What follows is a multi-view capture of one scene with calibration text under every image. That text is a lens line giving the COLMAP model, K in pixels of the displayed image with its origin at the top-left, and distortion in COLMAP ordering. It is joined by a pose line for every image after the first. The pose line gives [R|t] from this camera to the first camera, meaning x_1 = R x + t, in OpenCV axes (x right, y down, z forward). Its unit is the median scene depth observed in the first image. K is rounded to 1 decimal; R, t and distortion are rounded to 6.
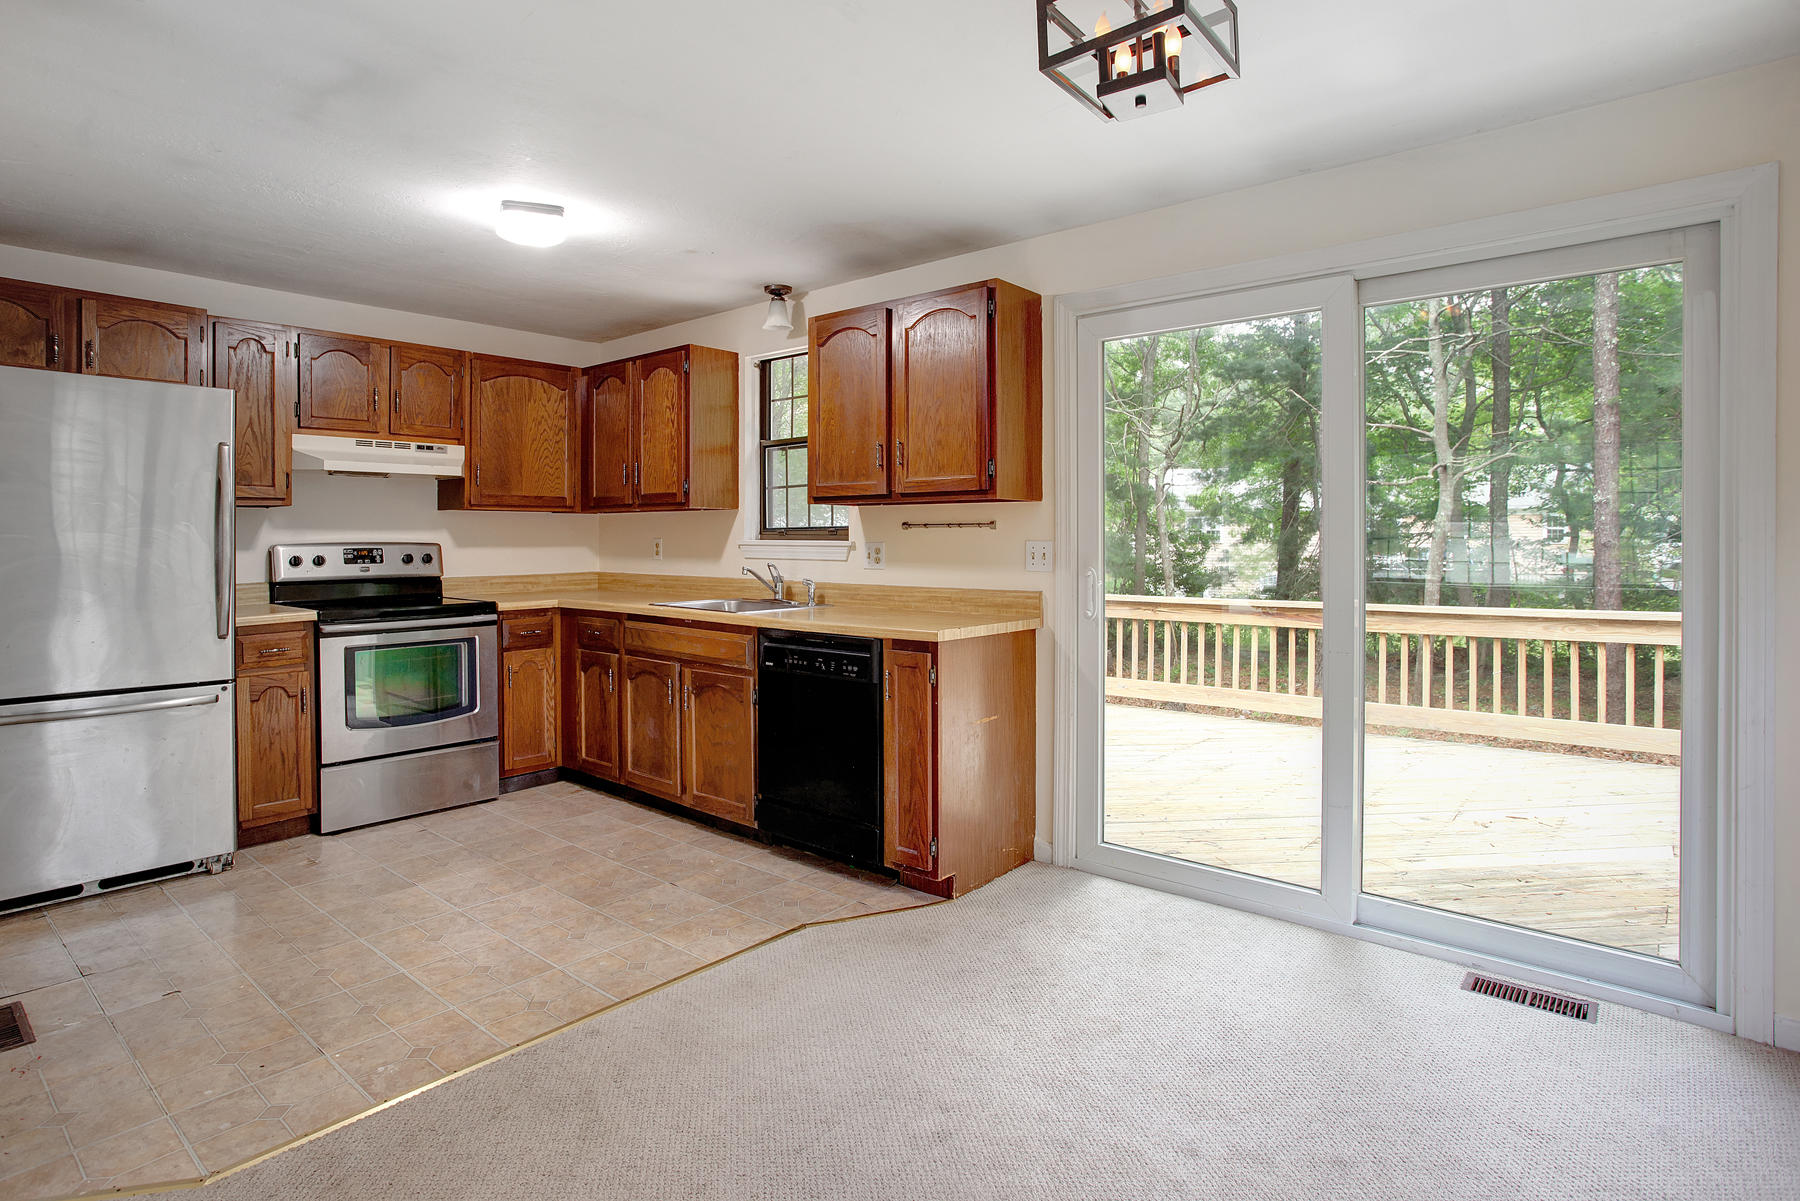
lens RADIAL K [[931.3, 0, 889.7], [0, 931.3, 550.4], [0, 0, 1]] dist [-0.064754, 0.028156]
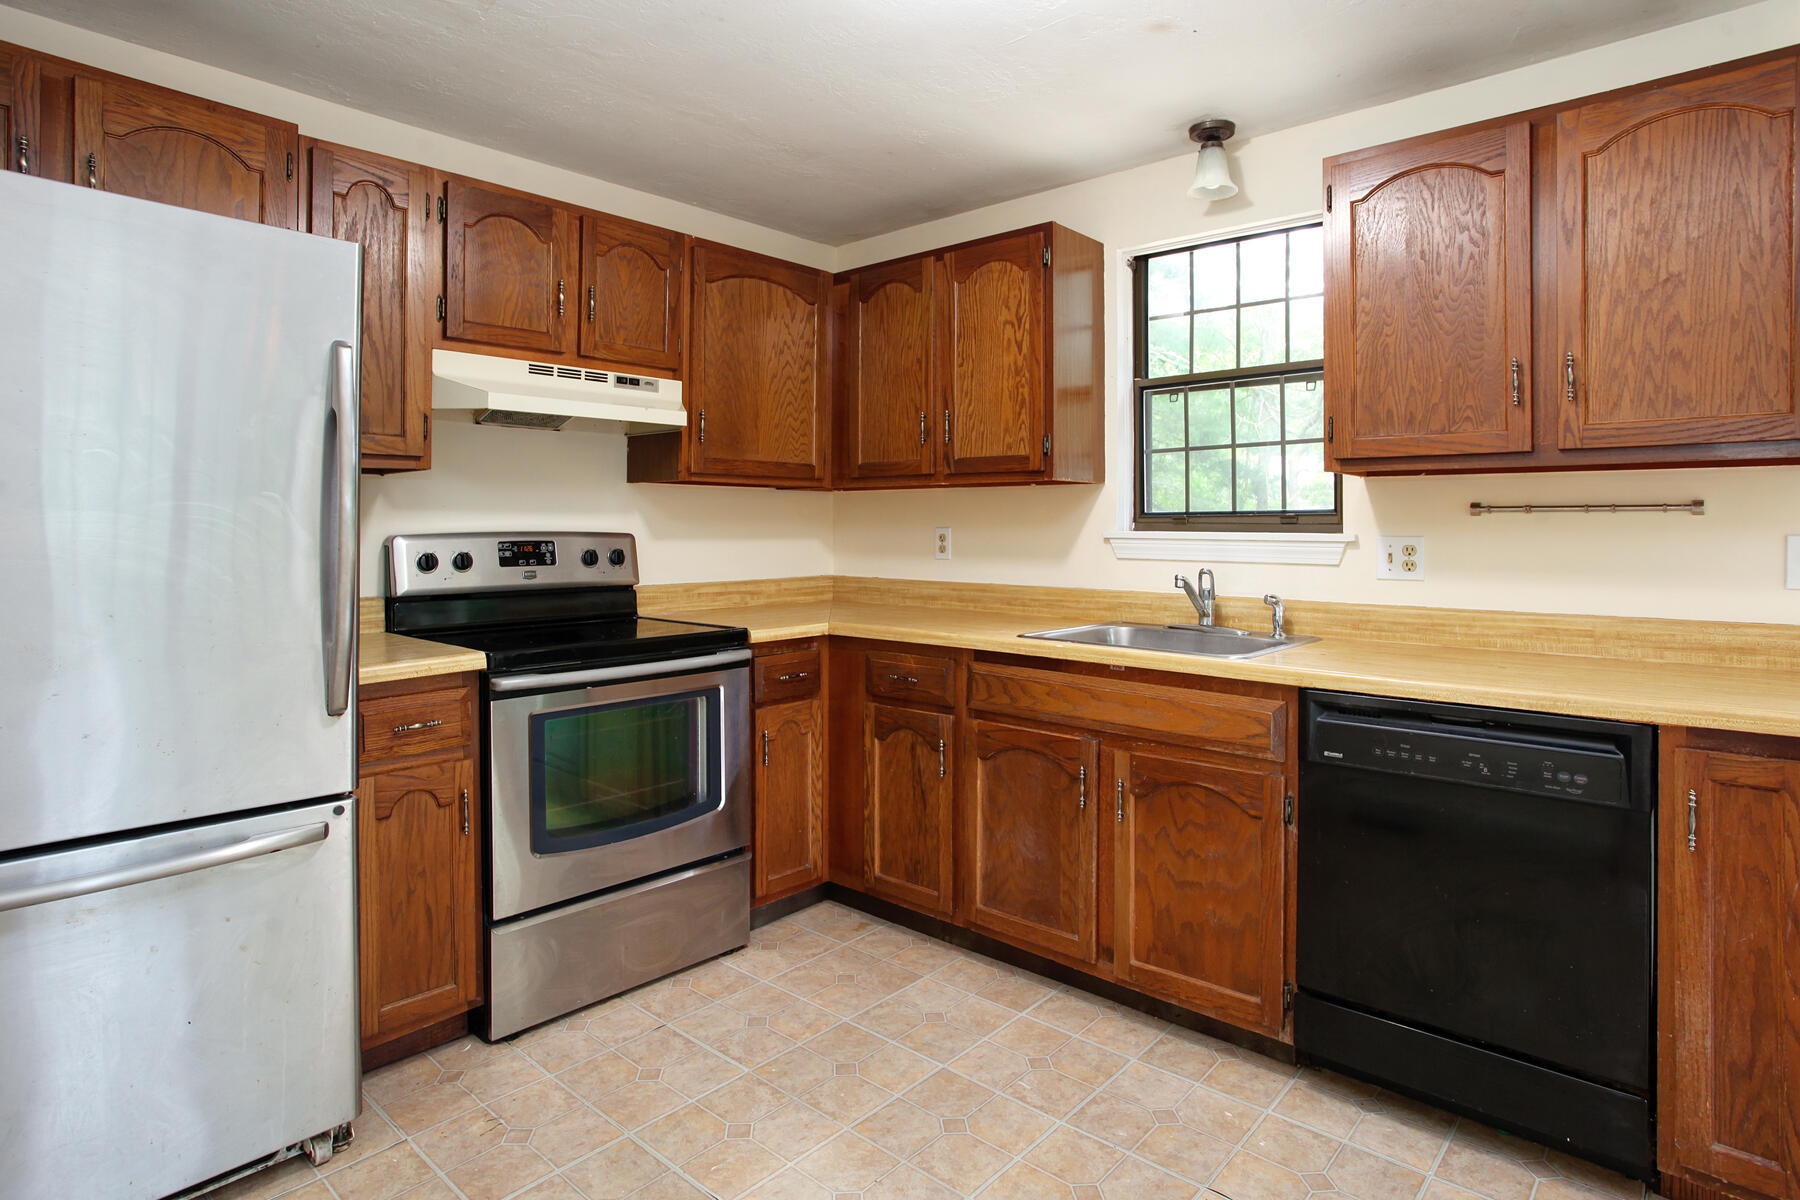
lens RADIAL K [[959.7, 0, 919.6], [0, 959.7, 531.5], [0, 0, 1]] dist [-0.062928, 0.030920]
pose [[0.999951, 0.004349, -0.008911, -0.314298], [-0.004428, 0.999951, -0.008863, -0.004676], [0.008872, 0.008902, 0.999921, 0.365710]]
